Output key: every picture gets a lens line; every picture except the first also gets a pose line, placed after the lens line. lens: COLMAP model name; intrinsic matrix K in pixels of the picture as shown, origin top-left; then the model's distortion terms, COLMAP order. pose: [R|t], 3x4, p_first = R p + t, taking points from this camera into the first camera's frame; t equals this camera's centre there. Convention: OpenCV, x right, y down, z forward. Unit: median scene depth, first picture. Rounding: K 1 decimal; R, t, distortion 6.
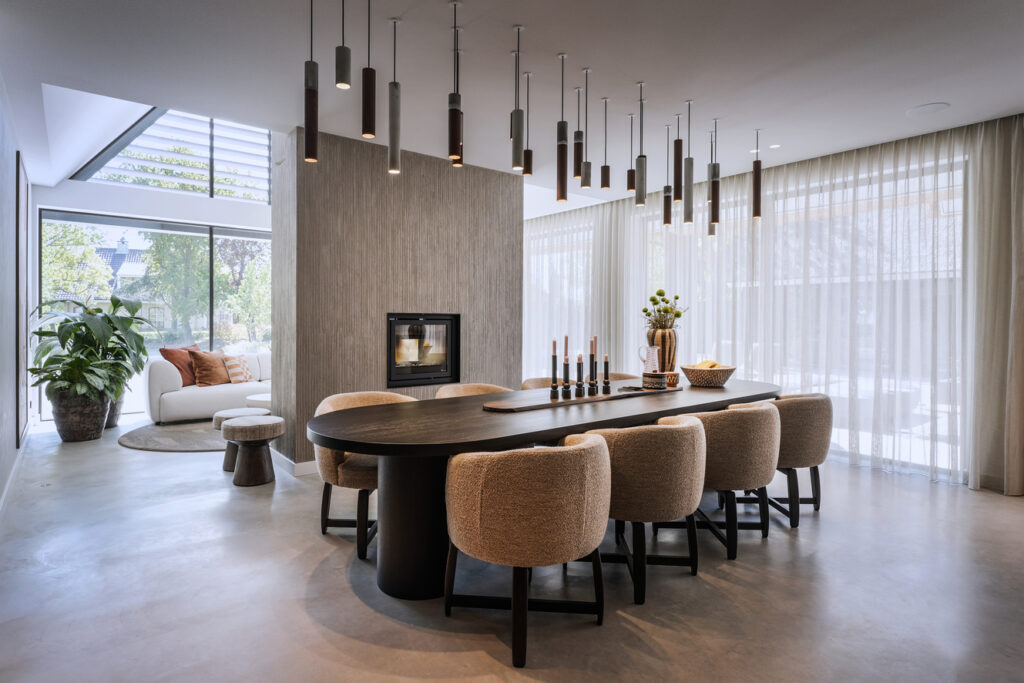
lens RADIAL K [[531.7, 0, 488.3], [0, 531.7, 305.0], [0, 0, 1]] dist [-0.001623, -0.000887]
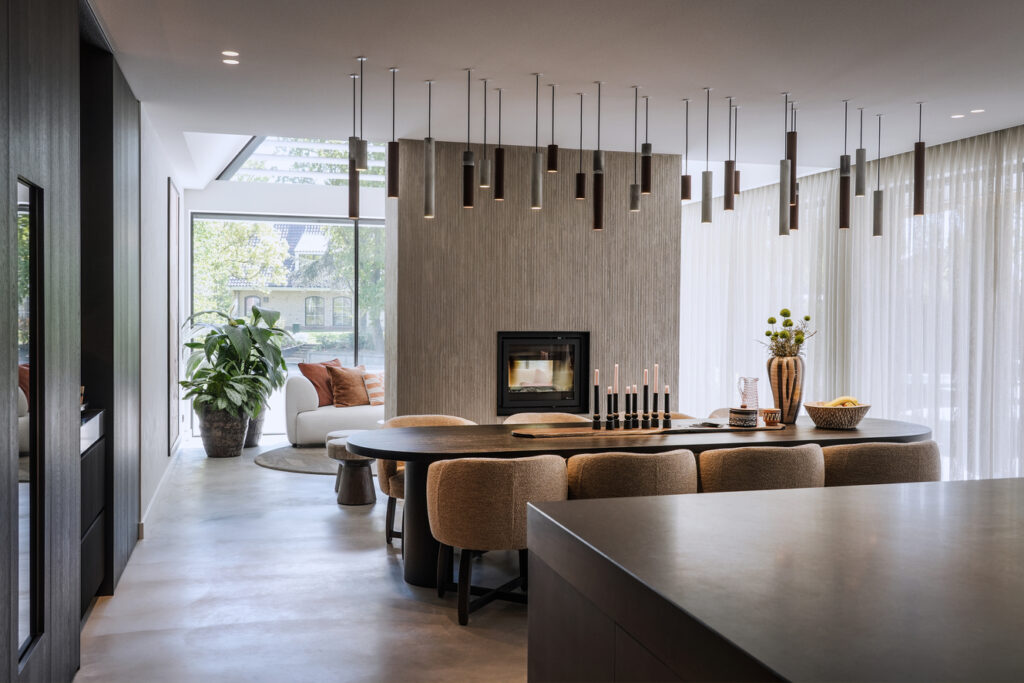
lens RADIAL K [[904.9, 0, 518.9], [0, 904.9, 277.1], [0, 0, 1]] dist [-0.006952, 0.006580]
pose [[0.931622, -0.012651, -0.363209, 0.377244], [0.008369, 0.999876, -0.013363, -0.052793], [0.363333, 0.009409, 0.931612, -0.385096]]
